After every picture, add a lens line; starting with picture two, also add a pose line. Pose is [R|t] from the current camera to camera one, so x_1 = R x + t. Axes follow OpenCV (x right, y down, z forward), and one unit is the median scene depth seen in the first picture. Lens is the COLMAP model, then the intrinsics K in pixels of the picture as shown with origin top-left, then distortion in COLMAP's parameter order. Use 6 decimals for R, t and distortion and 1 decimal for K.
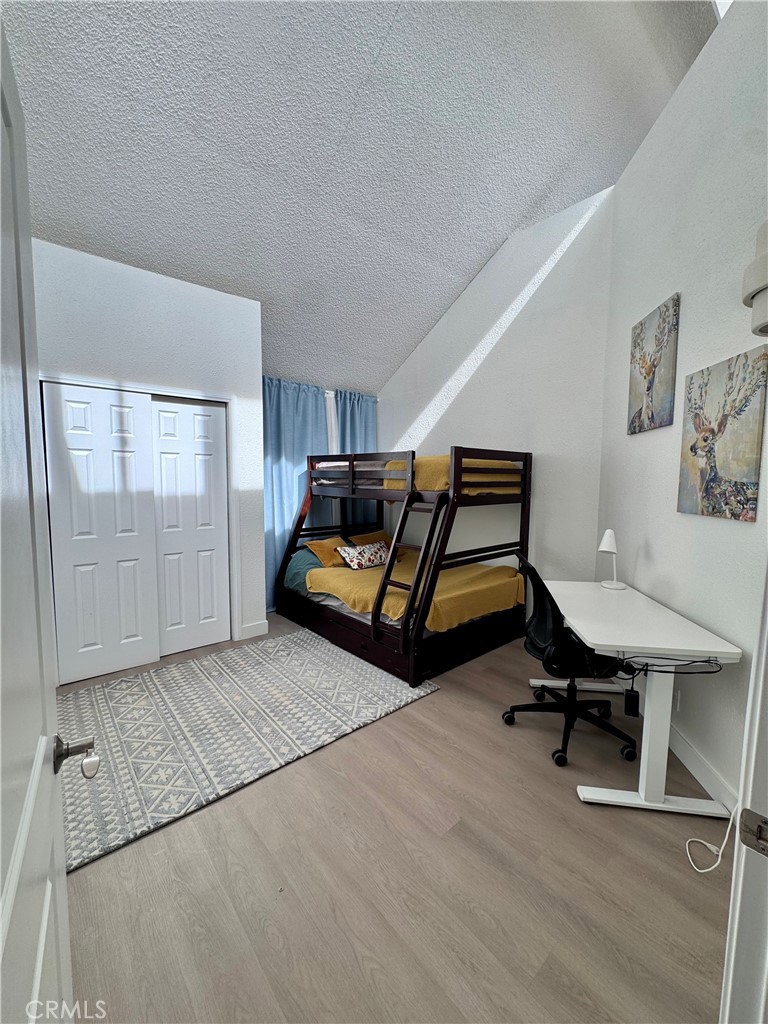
lens RADIAL K [[408.2, 0, 381.9], [0, 408.2, 512.0], [0, 0, 1]] dist [-0.002263, -0.000217]
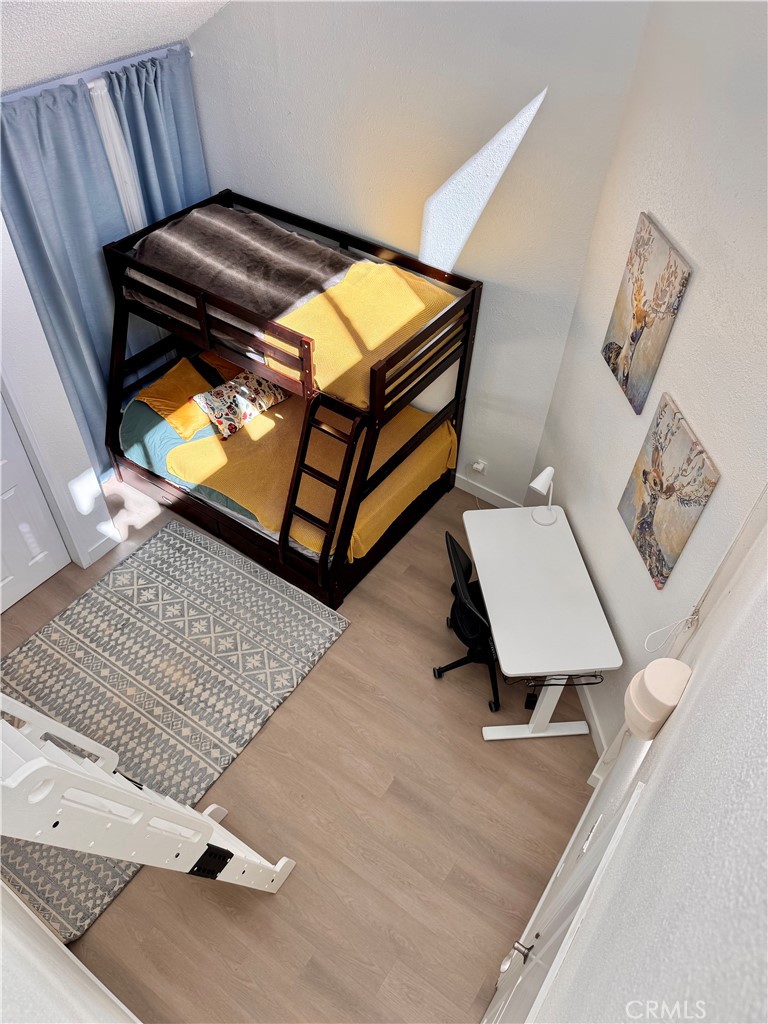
lens RADIAL K [[722.1, 0, 384.5], [0, 722.1, 513.1], [0, 0, 1]] dist [0.014791, -0.001697]
pose [[0.968573, -0.167141, 0.184202, -0.107604], [-0.002013, 0.735281, 0.677760, -1.309235], [-0.248721, -0.656831, 0.711836, -0.048037]]
